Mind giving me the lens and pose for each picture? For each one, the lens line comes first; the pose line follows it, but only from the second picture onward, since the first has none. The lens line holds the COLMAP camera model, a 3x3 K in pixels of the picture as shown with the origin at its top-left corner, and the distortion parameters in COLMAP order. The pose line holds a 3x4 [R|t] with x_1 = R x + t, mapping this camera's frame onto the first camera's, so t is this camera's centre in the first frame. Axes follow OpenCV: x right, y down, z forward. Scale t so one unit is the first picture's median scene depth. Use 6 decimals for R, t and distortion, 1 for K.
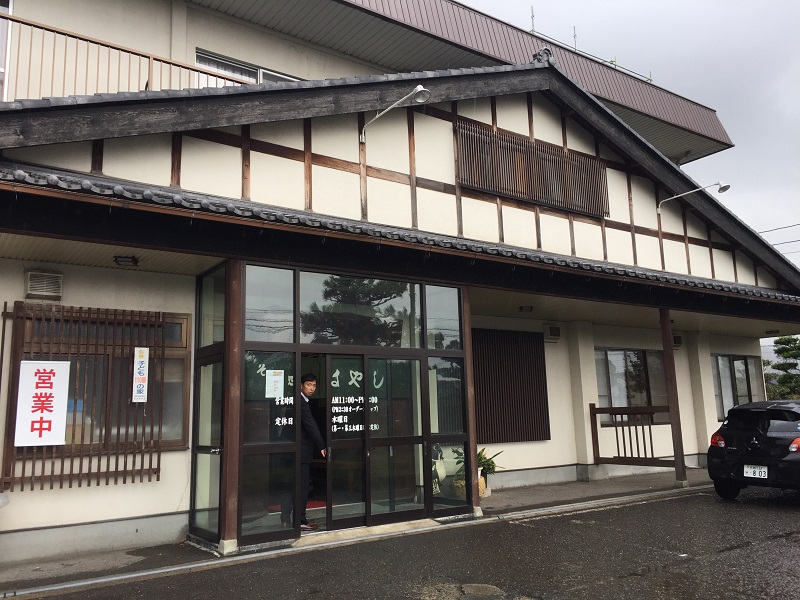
lens RADIAL K [[672.0, 0, 400.0], [0, 672.0, 300.0], [0, 0, 1]] dist [0.065474, -0.003558]
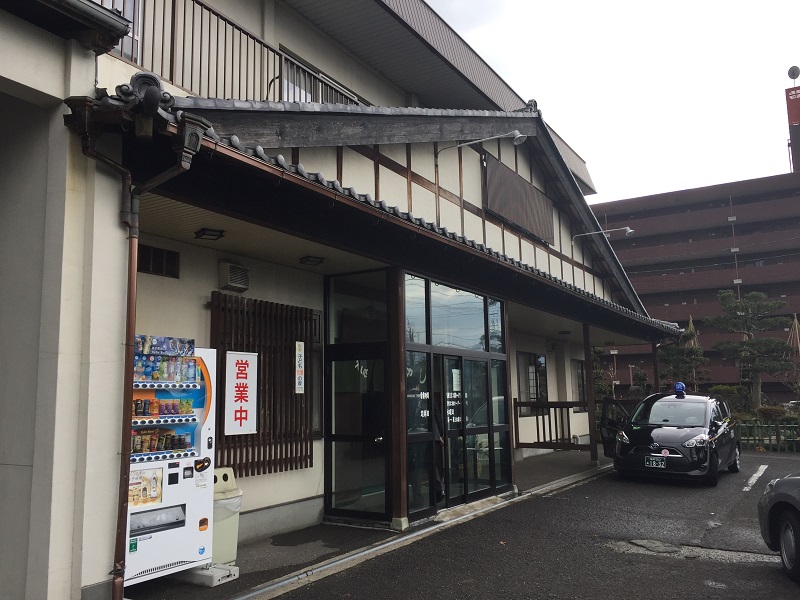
lens RADIAL K [[672.0, 0, 400.0], [0, 672.0, 300.0], [0, 0, 1]] dist [0.065474, -0.003558]
pose [[0.916444, 0.075191, 0.393035, -0.645469], [-0.083497, 0.996500, 0.004054, -0.011365], [-0.391354, -0.036532, 0.919515, -0.017869]]
